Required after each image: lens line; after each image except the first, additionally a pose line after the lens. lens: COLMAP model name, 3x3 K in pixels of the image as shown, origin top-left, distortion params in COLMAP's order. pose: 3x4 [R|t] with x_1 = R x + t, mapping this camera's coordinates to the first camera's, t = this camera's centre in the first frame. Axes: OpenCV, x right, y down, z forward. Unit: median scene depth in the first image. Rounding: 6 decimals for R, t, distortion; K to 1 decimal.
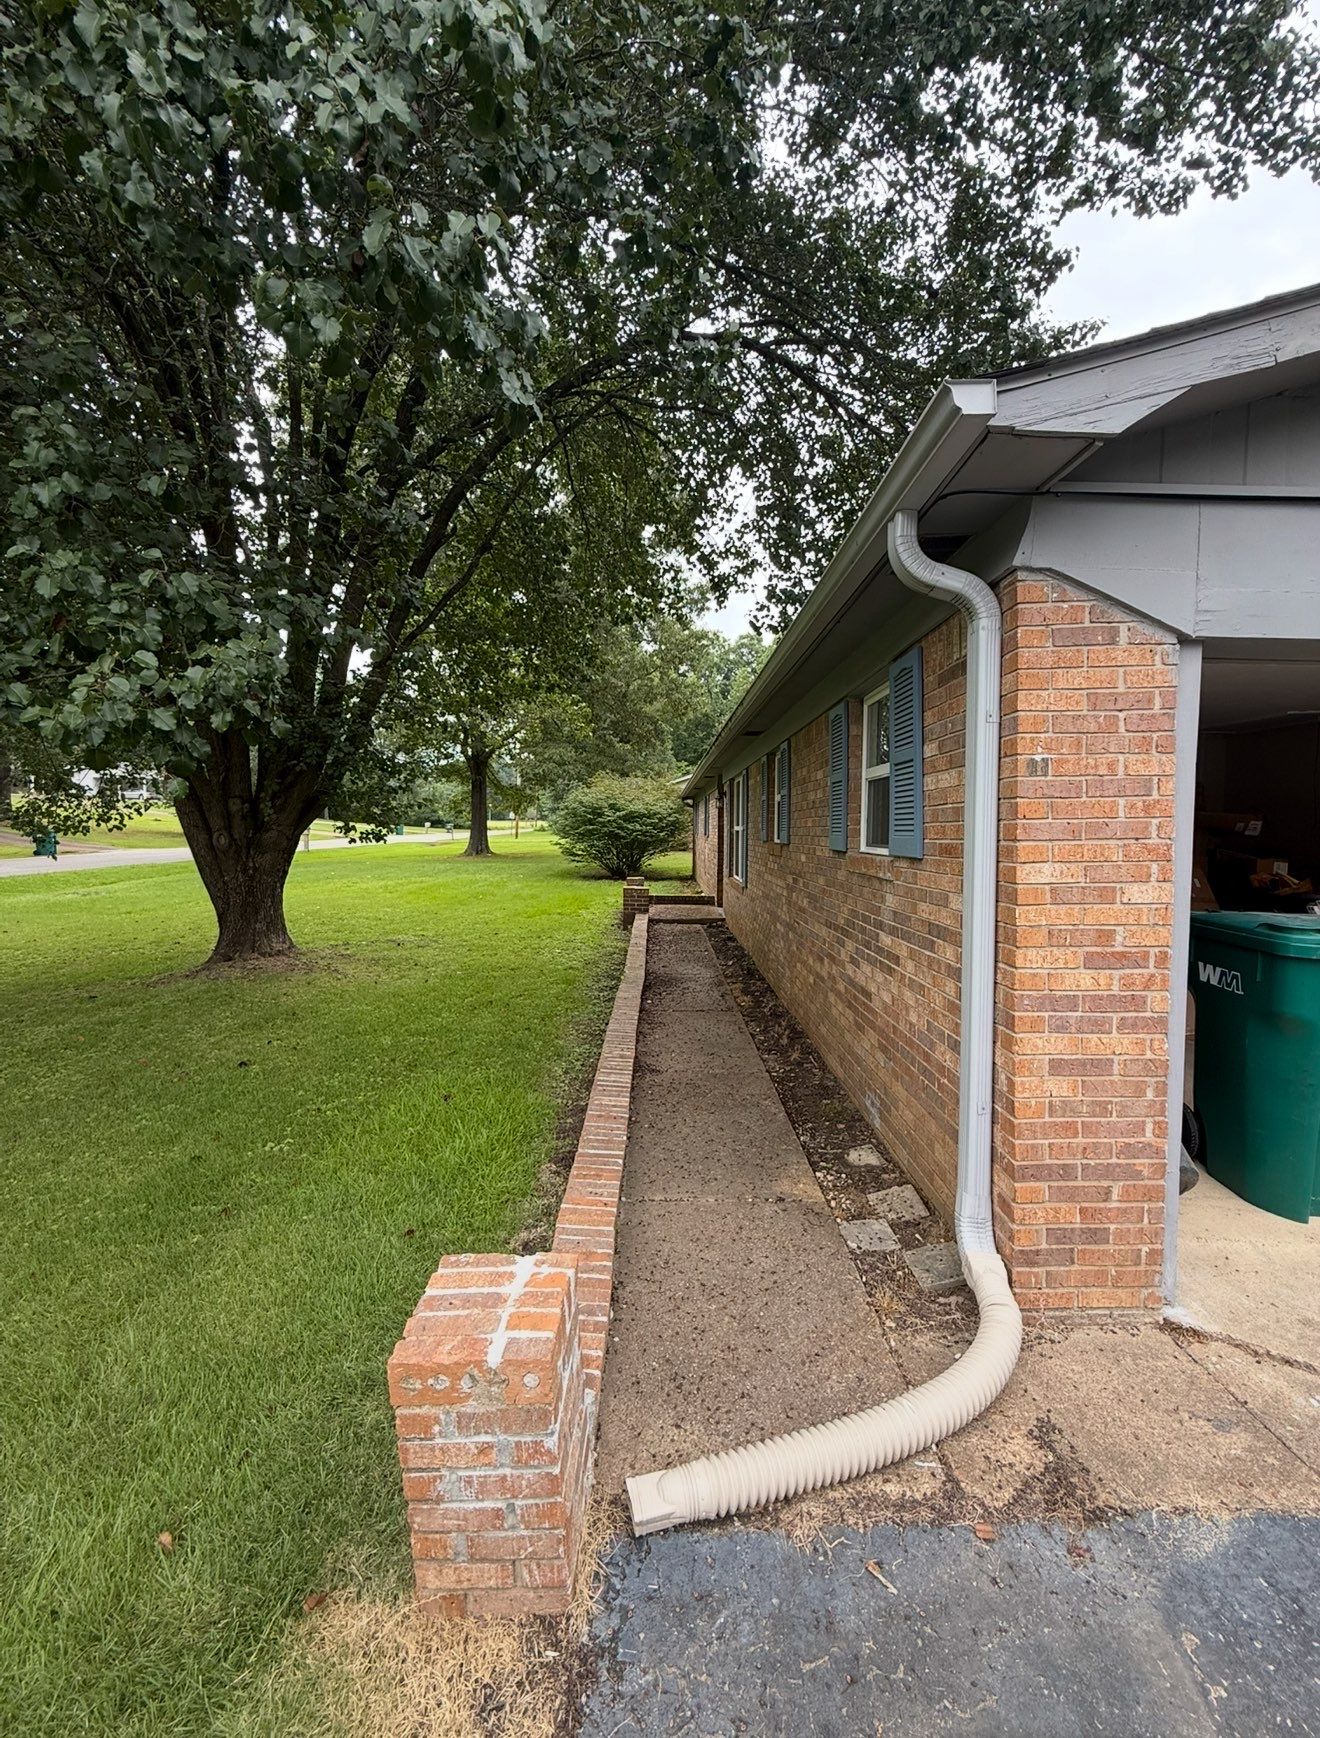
lens RADIAL K [[691.9, 0, 666.6], [0, 691.9, 862.7], [0, 0, 1]] dist [0.001323, 0.000262]
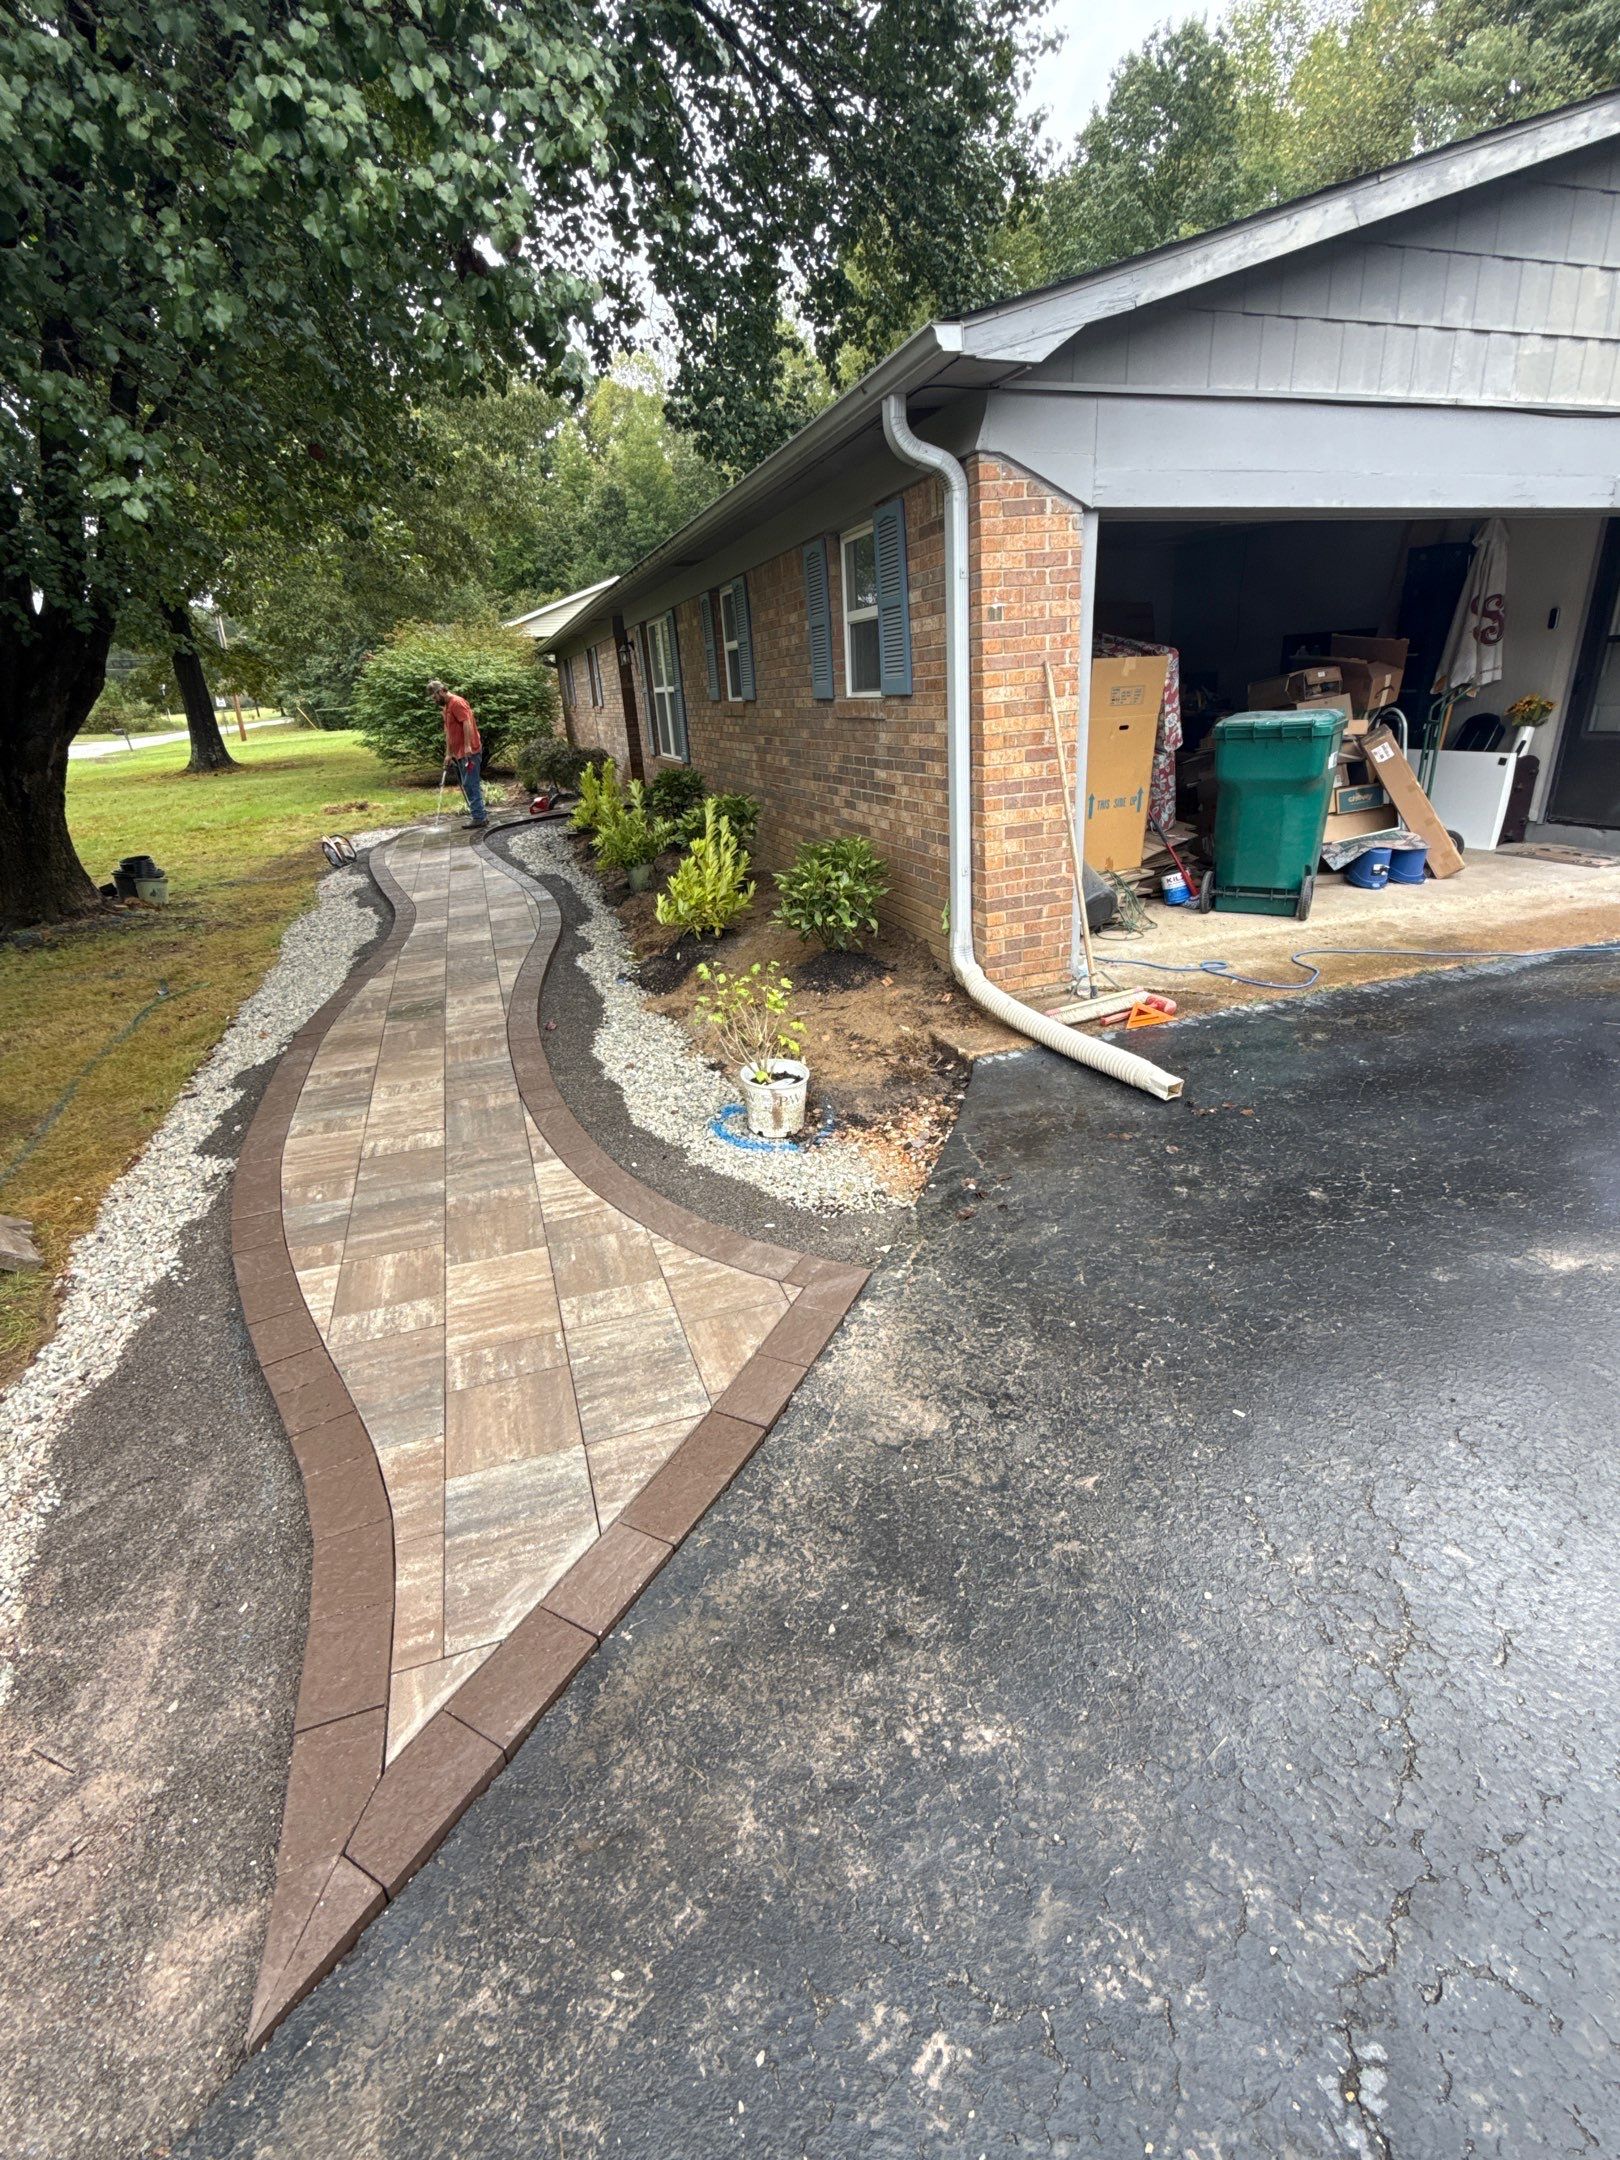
lens RADIAL K [[974.5, 0, 807.8], [0, 974.5, 1081.6], [0, 0, 1]] dist [-0.001230, -0.000546]
pose [[0.949767, -0.174516, 0.259781, -0.484679], [0.081387, 0.939258, 0.333423, 0.061360], [-0.302189, -0.295531, 0.906280, -0.921129]]
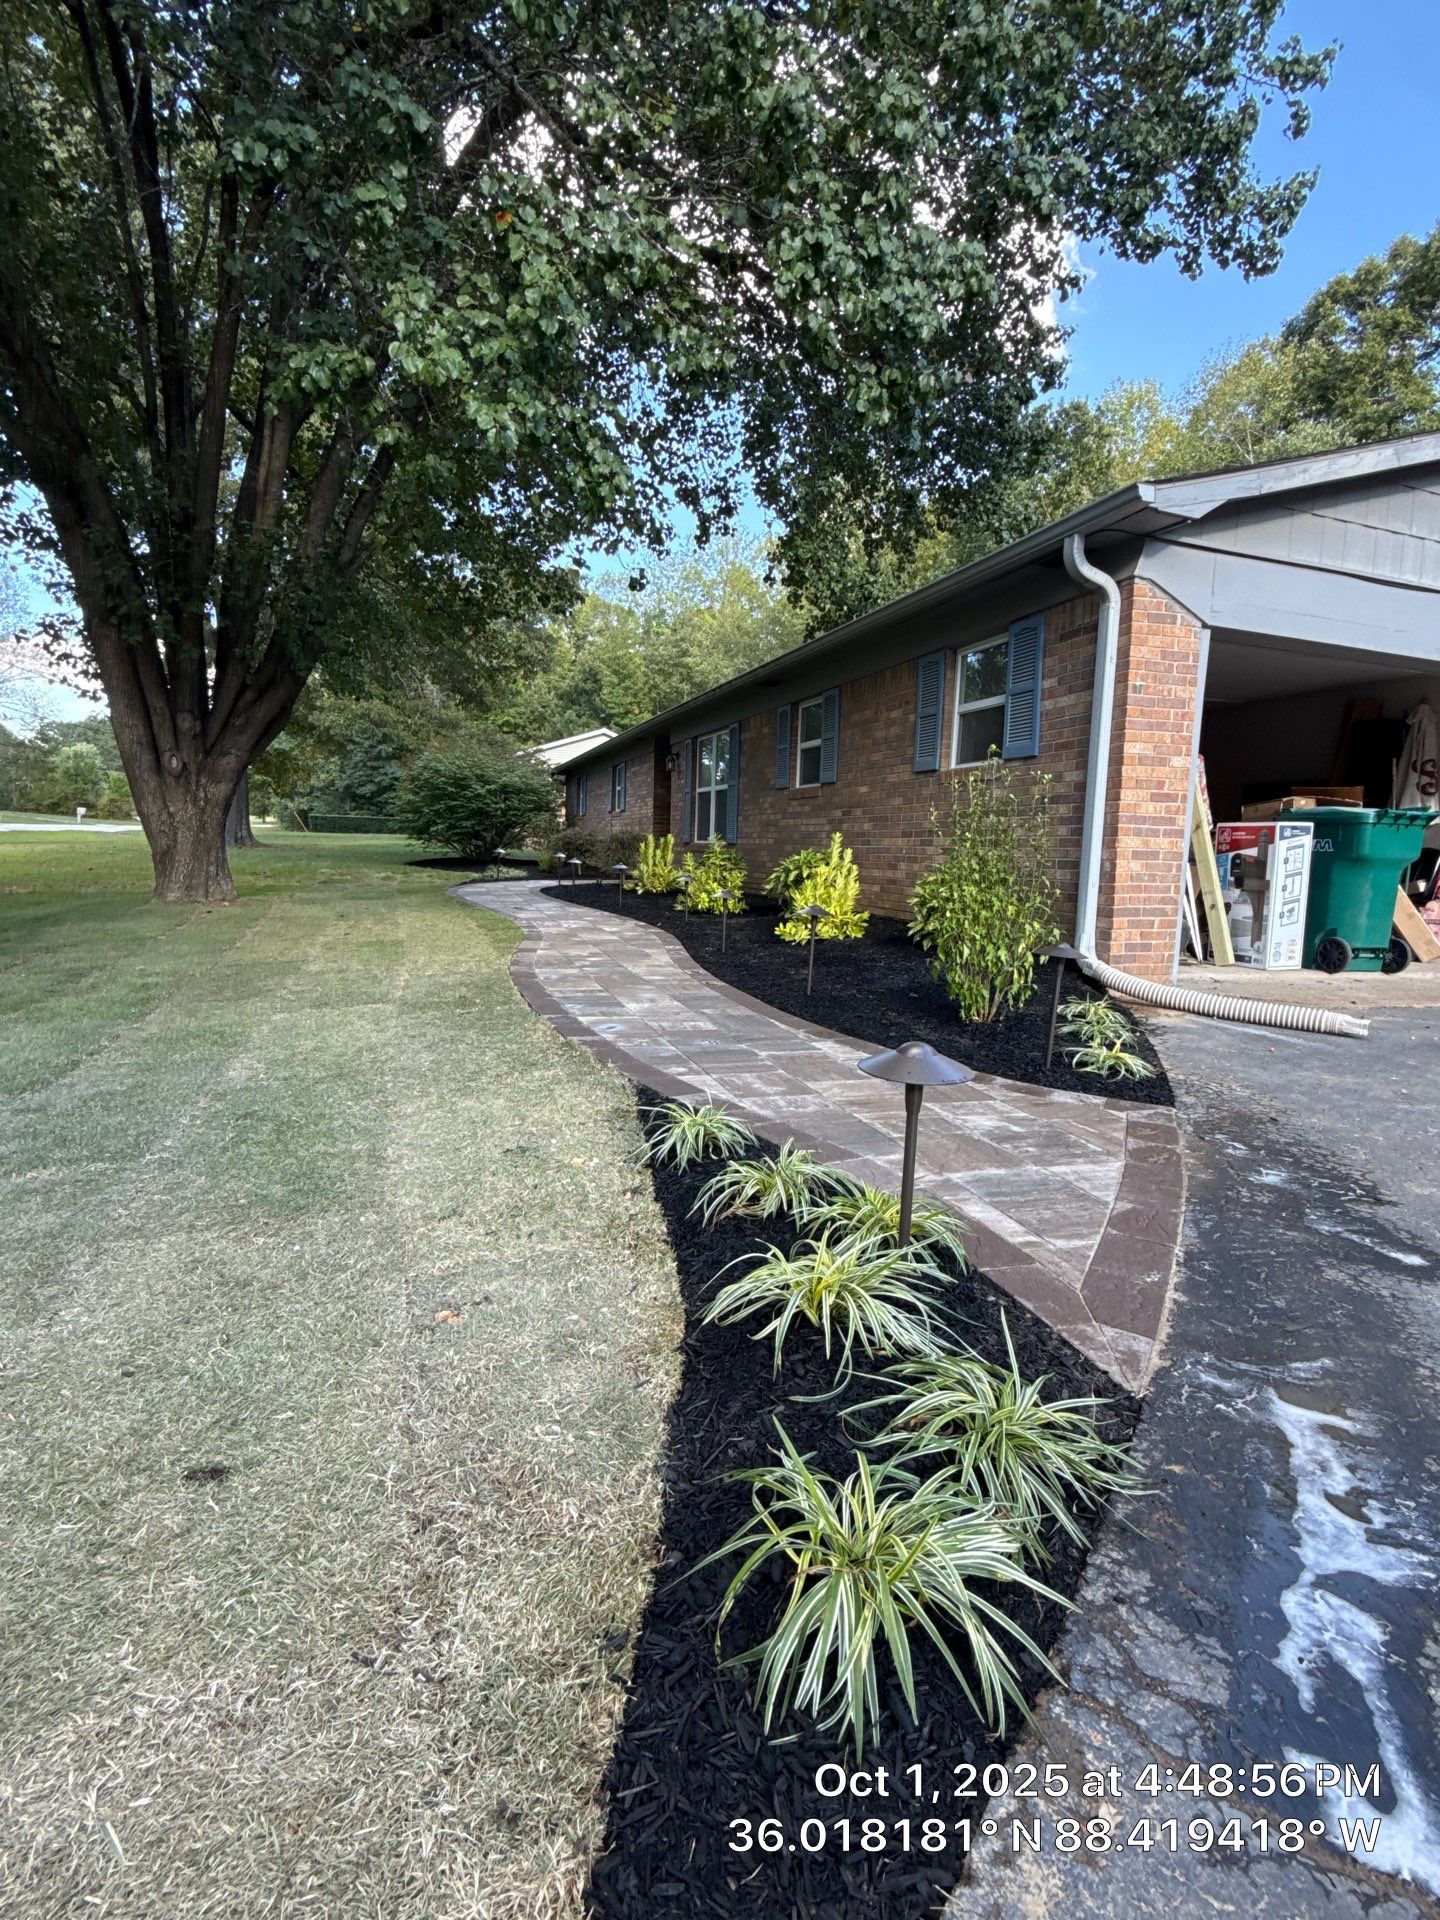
lens RADIAL K [[915.9, 0, 715.0], [0, 915.9, 965.0], [0, 0, 1]] dist [0.000415, -0.000336]
pose [[0.951582, -0.012789, 0.307130, -1.245885], [-0.013143, 0.996528, 0.082215, 0.394912], [-0.307115, -0.082271, 0.948109, -0.990690]]
